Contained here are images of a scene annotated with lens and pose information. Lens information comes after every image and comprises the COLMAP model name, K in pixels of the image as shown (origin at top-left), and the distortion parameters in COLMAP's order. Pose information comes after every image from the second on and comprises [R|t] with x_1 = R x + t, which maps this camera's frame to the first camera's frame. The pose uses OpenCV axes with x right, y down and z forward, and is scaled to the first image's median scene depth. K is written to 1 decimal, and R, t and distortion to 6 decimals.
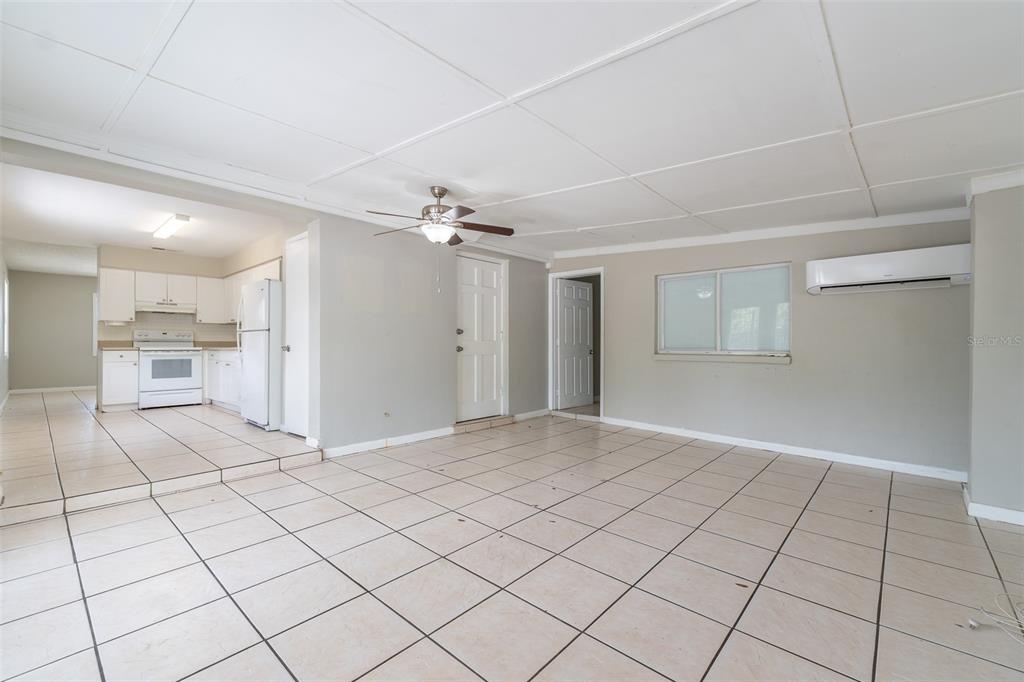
lens RADIAL K [[435.1, 0, 511.1], [0, 435.1, 342.1], [0, 0, 1]] dist [0.001274, -0.000663]
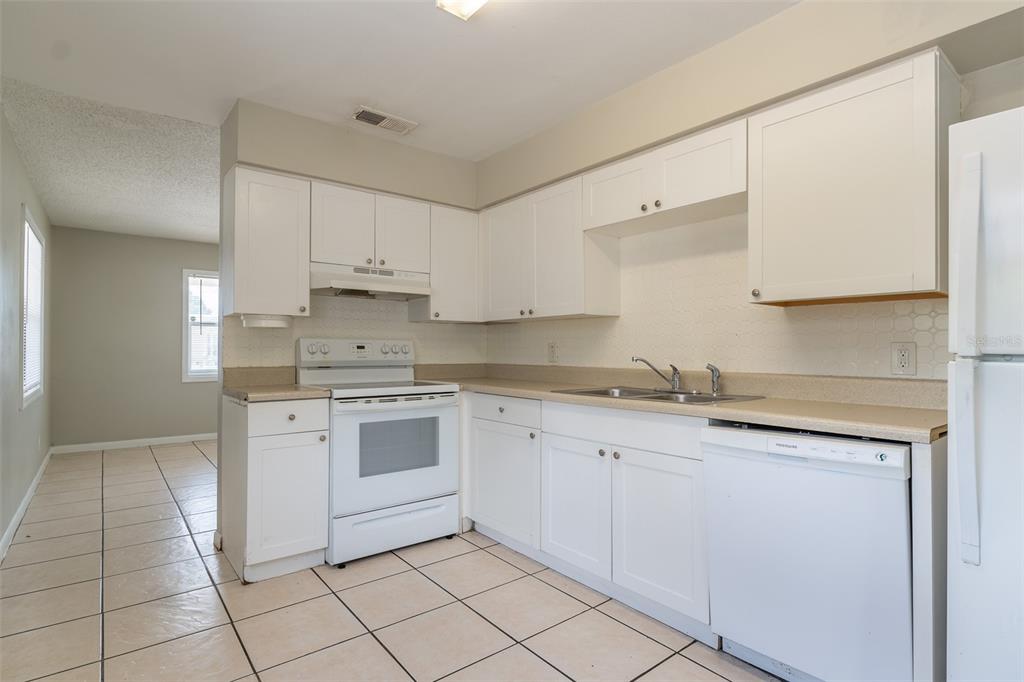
lens RADIAL K [[528.6, 0, 511.0], [0, 528.6, 343.4], [0, 0, 1]] dist [-0.004145, -0.003200]
pose [[0.985097, 0.003200, -0.171967, -0.597136], [-0.004005, 0.999983, -0.004337, -0.022238], [0.171951, 0.004961, 0.985093, 0.566828]]
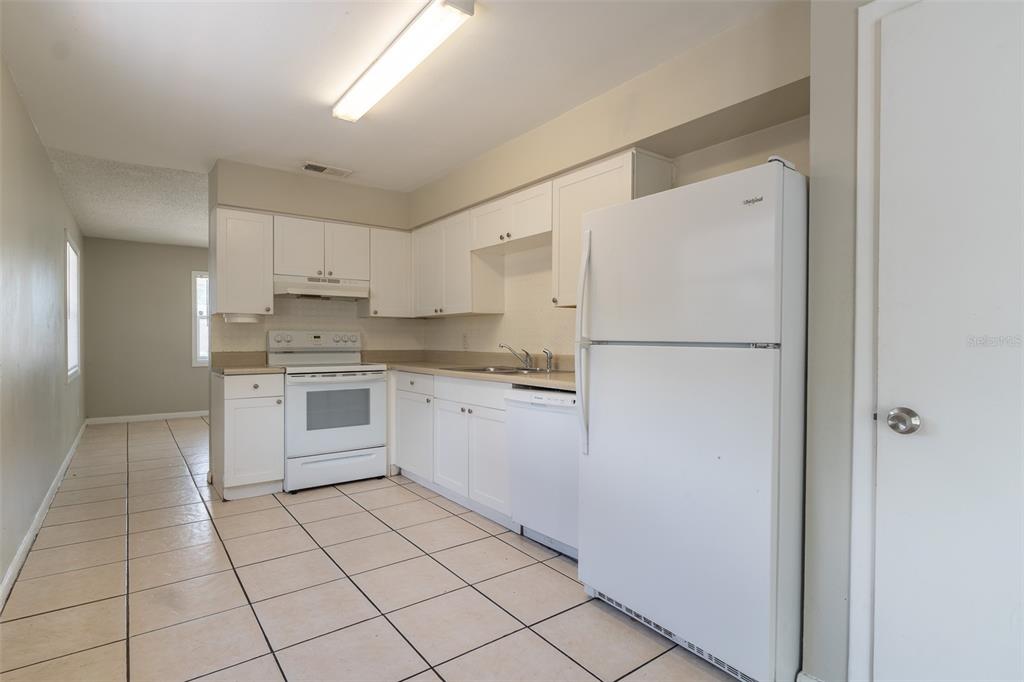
lens RADIAL K [[528.6, 0, 508.7], [0, 528.6, 345.5], [0, 0, 1]] dist [-0.004145, -0.003200]
pose [[0.979122, 0.007937, -0.203118, -0.454852], [-0.004344, 0.999826, 0.018125, -0.022751], [0.203227, -0.016864, 0.978986, 0.437758]]
